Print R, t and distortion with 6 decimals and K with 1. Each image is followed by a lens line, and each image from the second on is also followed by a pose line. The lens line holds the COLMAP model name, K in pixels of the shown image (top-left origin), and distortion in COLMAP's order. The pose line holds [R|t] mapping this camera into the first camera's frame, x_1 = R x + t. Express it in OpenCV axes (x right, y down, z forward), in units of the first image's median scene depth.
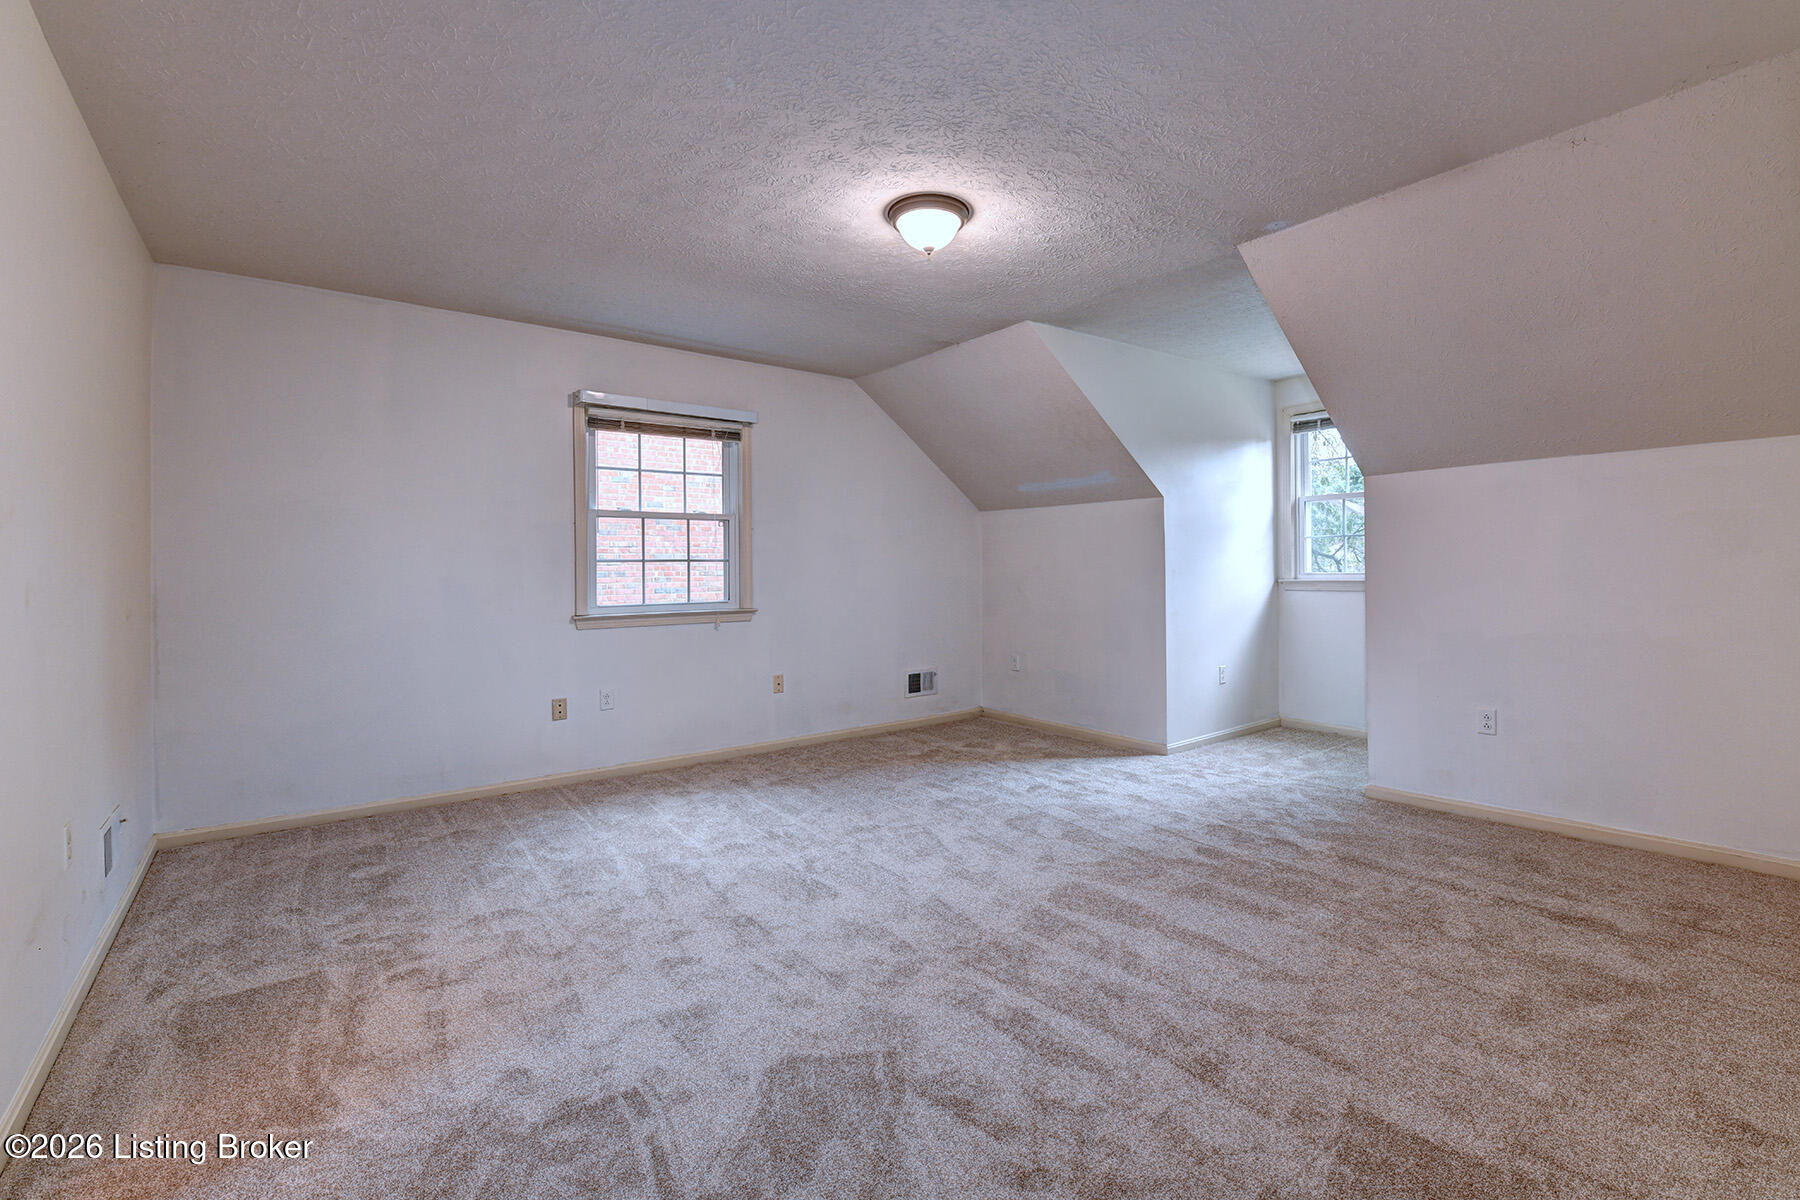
lens RADIAL K [[776.0, 0, 906.3], [0, 776.0, 591.3], [0, 0, 1]] dist [0.001098, -0.010730]
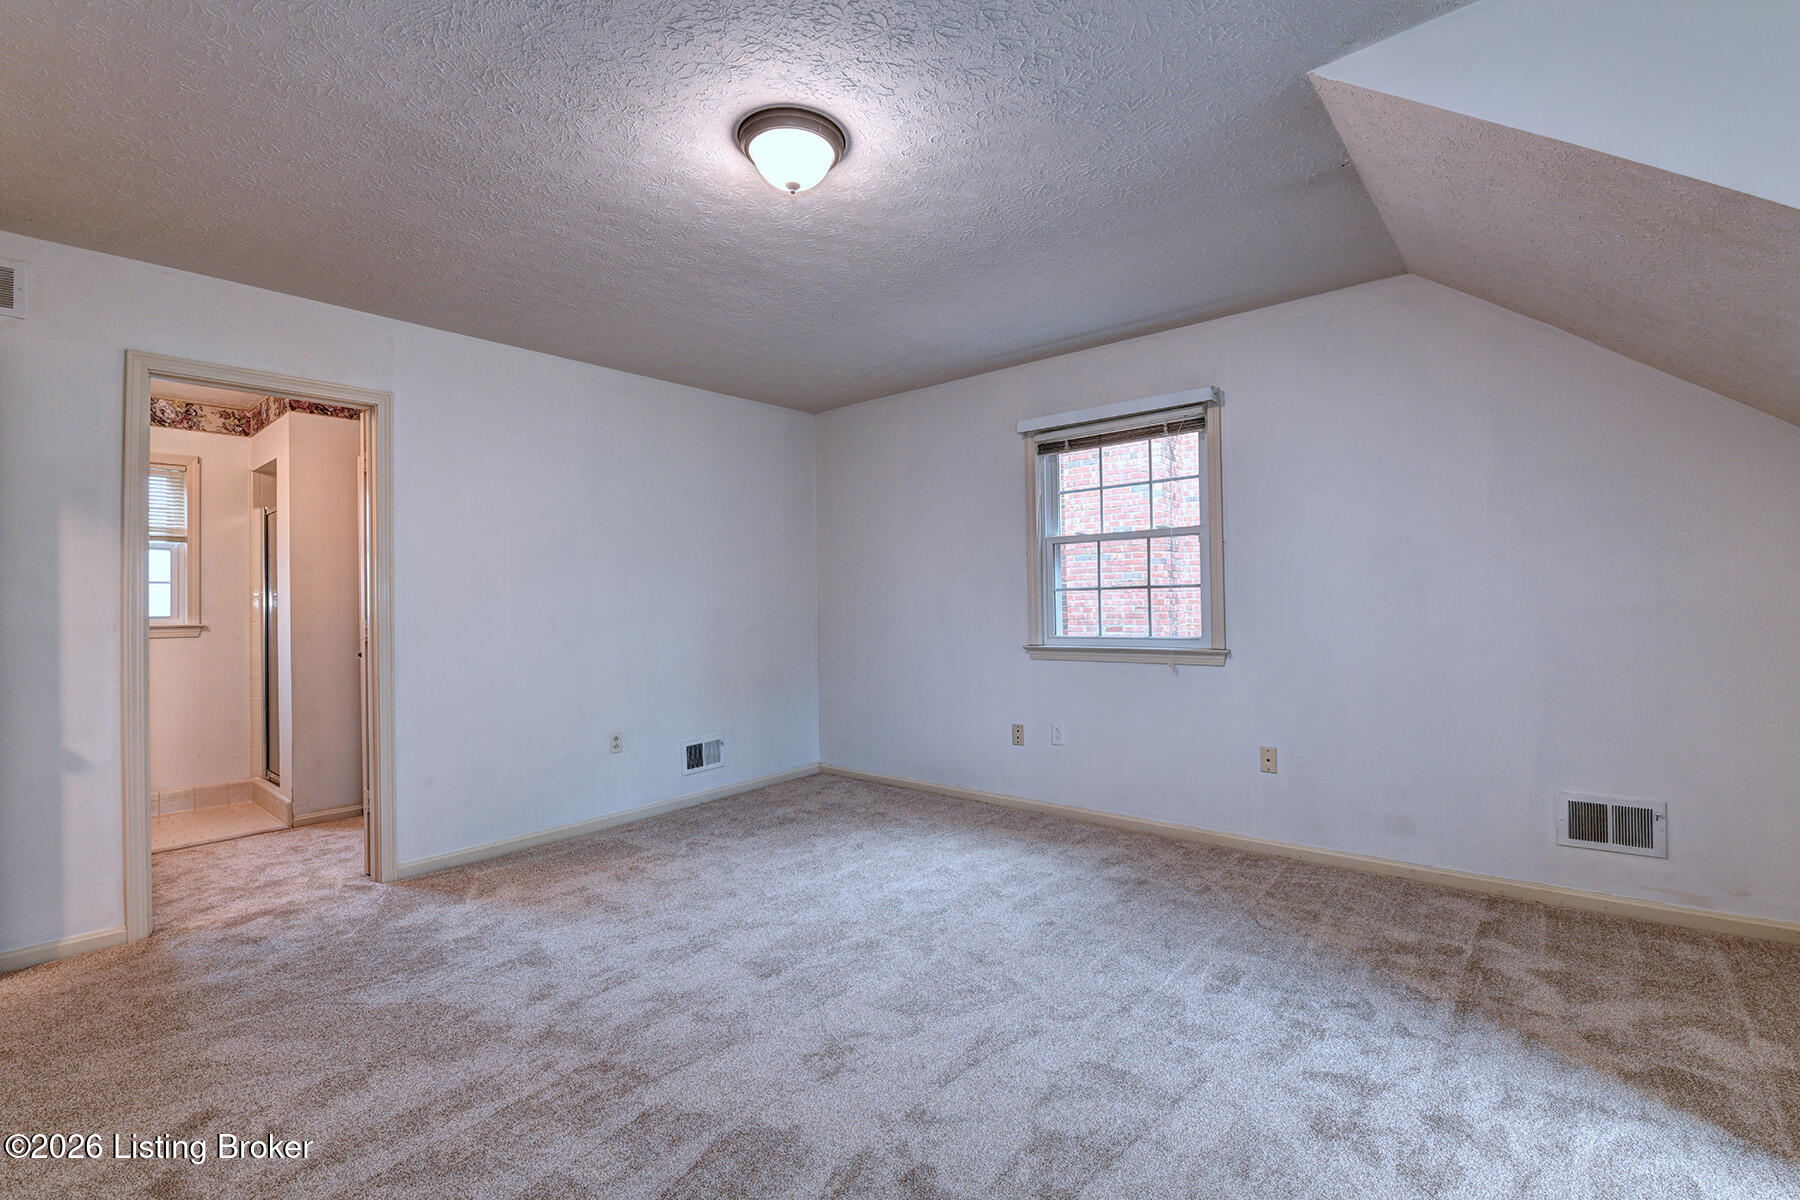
lens RADIAL K [[784.6, 0, 909.3], [0, 784.6, 609.2], [0, 0, 1]] dist [0.002926, -0.011074]
pose [[0.223729, 0.014285, -0.974547, 0.528325], [-0.008565, 0.999883, 0.012690, -0.026437], [0.974614, 0.005507, 0.223825, 0.616727]]
